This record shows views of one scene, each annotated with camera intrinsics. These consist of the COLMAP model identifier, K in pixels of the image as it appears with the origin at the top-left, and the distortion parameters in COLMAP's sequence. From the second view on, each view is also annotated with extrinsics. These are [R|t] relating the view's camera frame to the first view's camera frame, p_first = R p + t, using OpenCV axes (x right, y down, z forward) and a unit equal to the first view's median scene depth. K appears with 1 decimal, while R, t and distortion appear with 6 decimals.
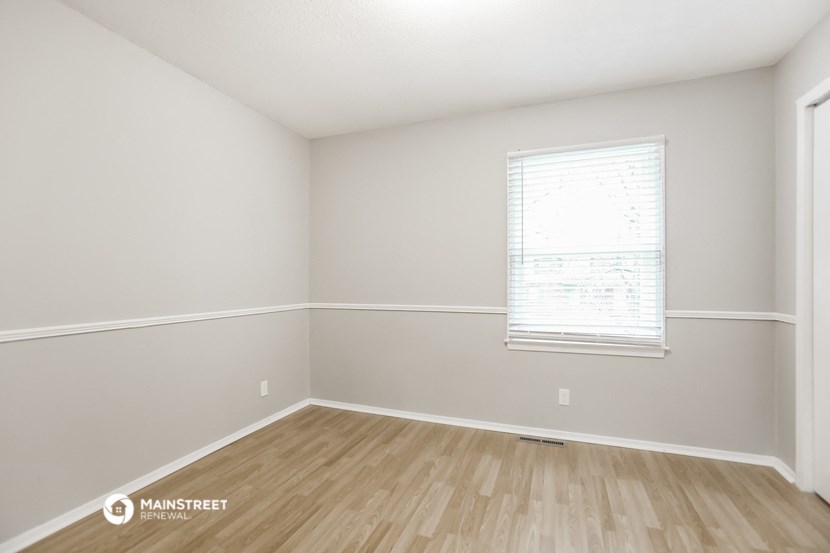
lens RADIAL K [[367.7, 0, 411.9], [0, 367.7, 285.1], [0, 0, 1]] dist [-0.021578, -0.000014]
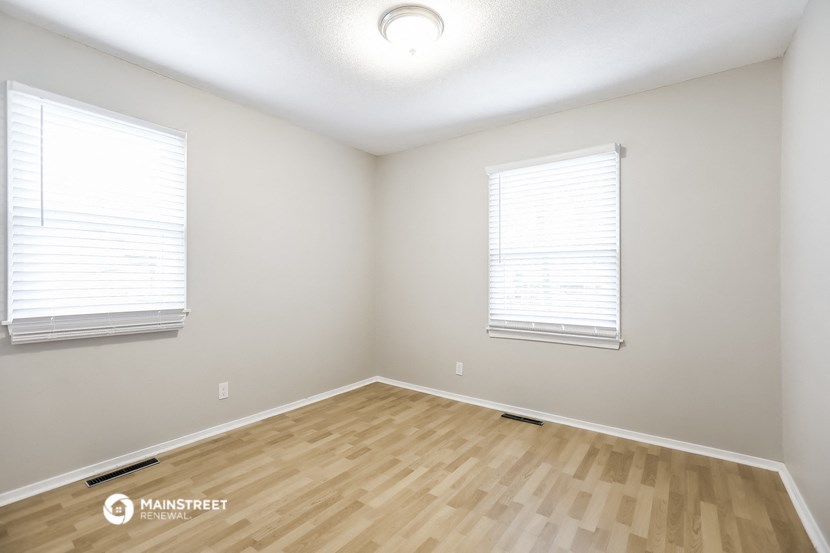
lens RADIAL K [[367.7, 0, 419.5], [0, 367.7, 273.0], [0, 0, 1]] dist [-0.021578, -0.000014]
pose [[0.966249, 0.000437, -0.257609, 0.336952], [-0.002363, 0.999972, -0.007166, -0.014345], [0.257599, 0.007532, 0.966223, -0.173557]]
